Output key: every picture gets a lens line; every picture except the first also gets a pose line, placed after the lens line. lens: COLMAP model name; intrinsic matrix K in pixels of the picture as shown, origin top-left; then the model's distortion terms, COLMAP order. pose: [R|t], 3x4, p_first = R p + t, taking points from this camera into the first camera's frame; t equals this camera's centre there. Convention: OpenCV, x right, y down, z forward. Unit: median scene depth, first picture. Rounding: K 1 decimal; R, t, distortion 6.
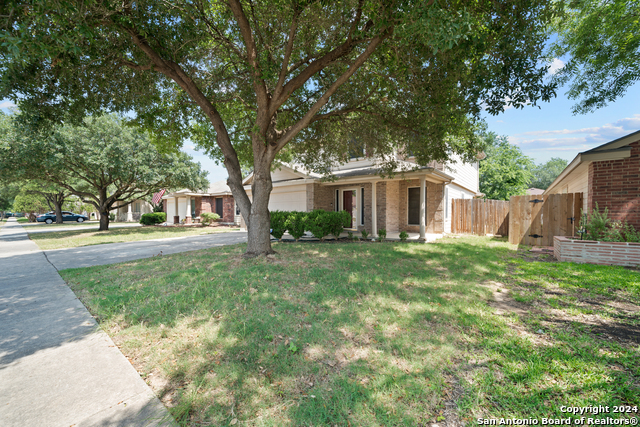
lens RADIAL K [[265.2, 0, 317.4], [0, 265.2, 216.3], [0, 0, 1]] dist [0.001957, 0.000611]
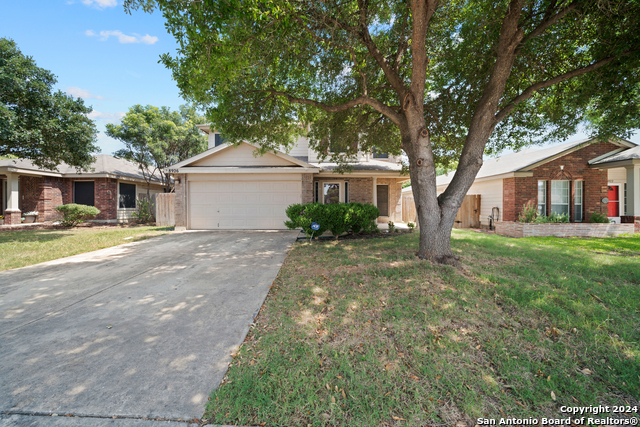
lens RADIAL K [[222.4, 0, 313.4], [0, 222.4, 208.4], [0, 0, 1]] dist [-0.000803, -0.000421]
pose [[0.770393, 0.001541, 0.637568, -0.484417], [0.004033, 0.999965, -0.007290, 0.002083], [-0.637557, 0.008188, 0.770360, 0.396260]]
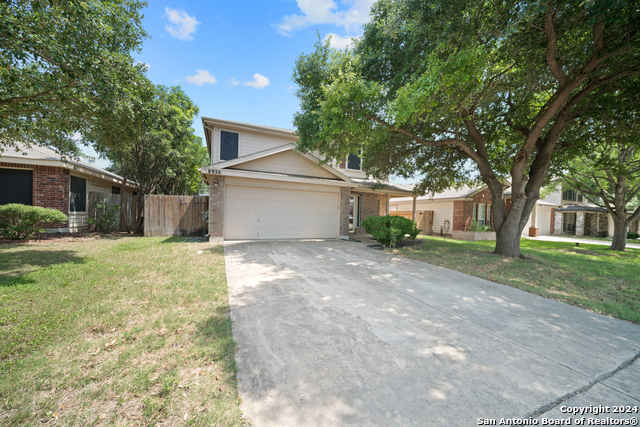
lens RADIAL K [[222.4, 0, 315.9], [0, 222.4, 217.2], [0, 0, 1]] dist [-0.000803, -0.000421]
pose [[0.449534, 0.012440, 0.893177, -0.791642], [-0.019143, 0.999808, -0.004291, -0.004686], [-0.893058, -0.015170, 0.449685, 0.709077]]
